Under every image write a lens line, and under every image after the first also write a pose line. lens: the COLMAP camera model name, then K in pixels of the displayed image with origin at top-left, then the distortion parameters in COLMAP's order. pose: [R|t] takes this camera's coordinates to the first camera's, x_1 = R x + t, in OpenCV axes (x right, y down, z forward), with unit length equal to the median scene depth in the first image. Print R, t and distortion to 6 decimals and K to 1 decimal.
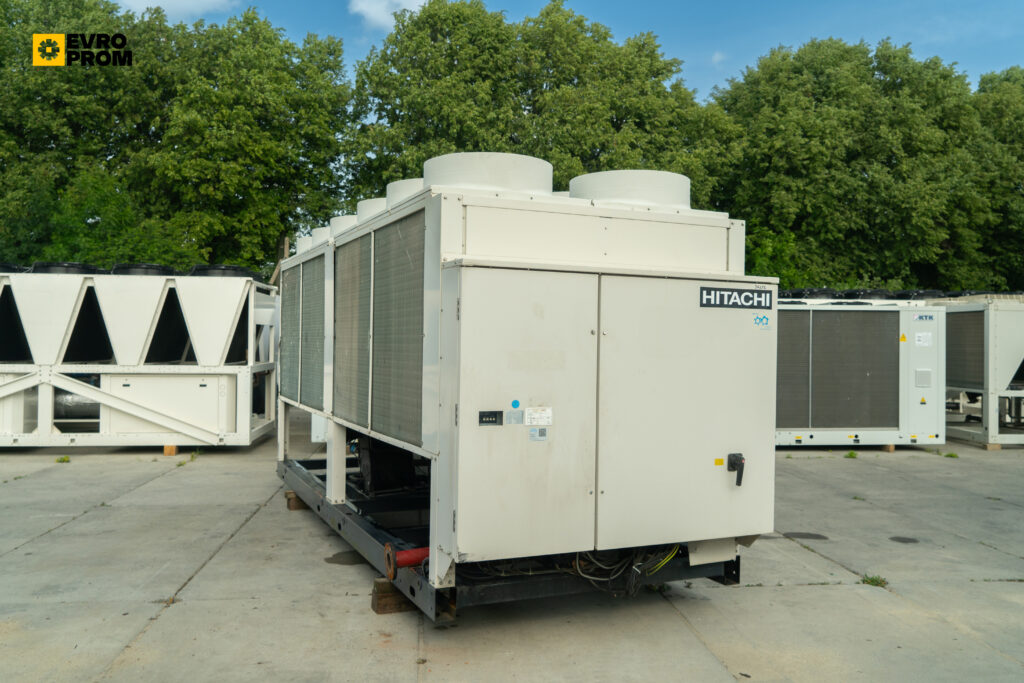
lens RADIAL K [[847.0, 0, 512.0], [0, 847.0, 341.5], [0, 0, 1]] dist [0.002810, -0.085994]
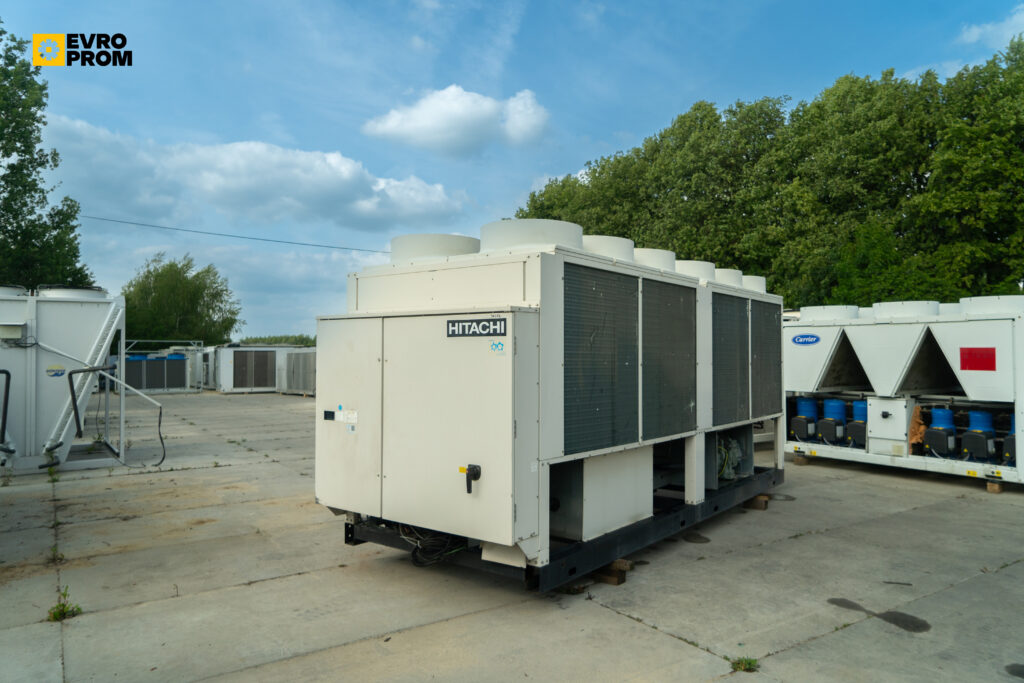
lens RADIAL K [[695.6, 0, 512.3], [0, 695.6, 351.3], [0, 0, 1]] dist [-0.006054, -0.001346]
pose [[0.465883, -0.019849, -0.884624, 0.145209], [0.005433, 0.999794, -0.019572, -0.000143], [0.884829, 0.004312, 0.465895, 0.079814]]
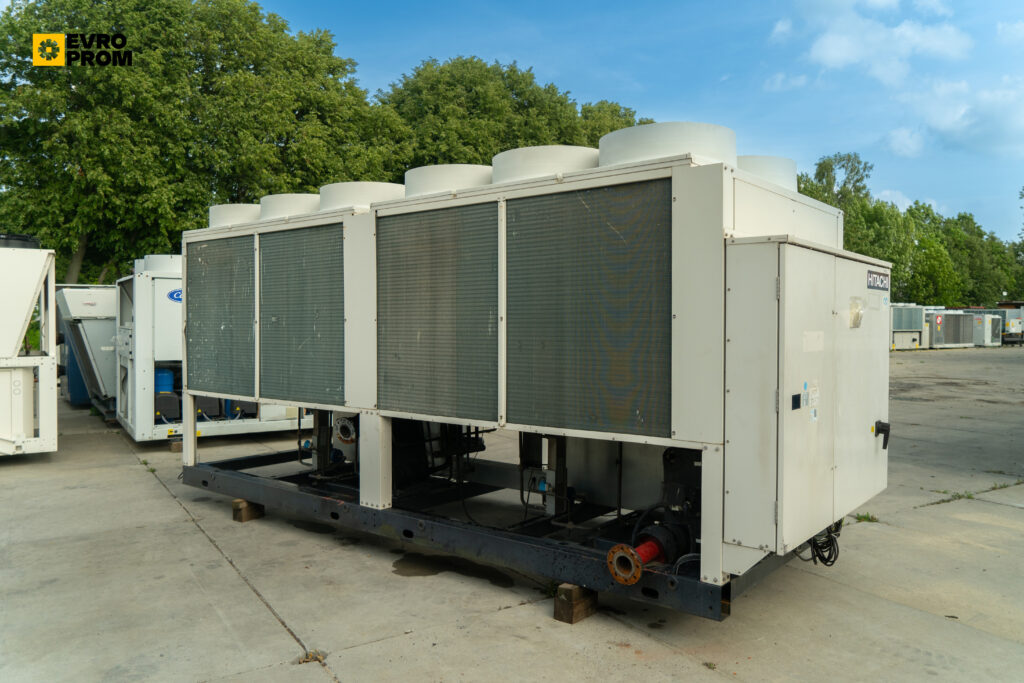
lens RADIAL K [[762.6, 0, 512.0], [0, 762.6, 341.5], [0, 0, 1]] dist [-0.000324, 0.008312]
pose [[0.895026, -0.022763, 0.445433, -0.079825], [0.011168, 0.999527, 0.028639, -0.000767], [-0.445875, -0.020658, 0.894857, 0.041757]]
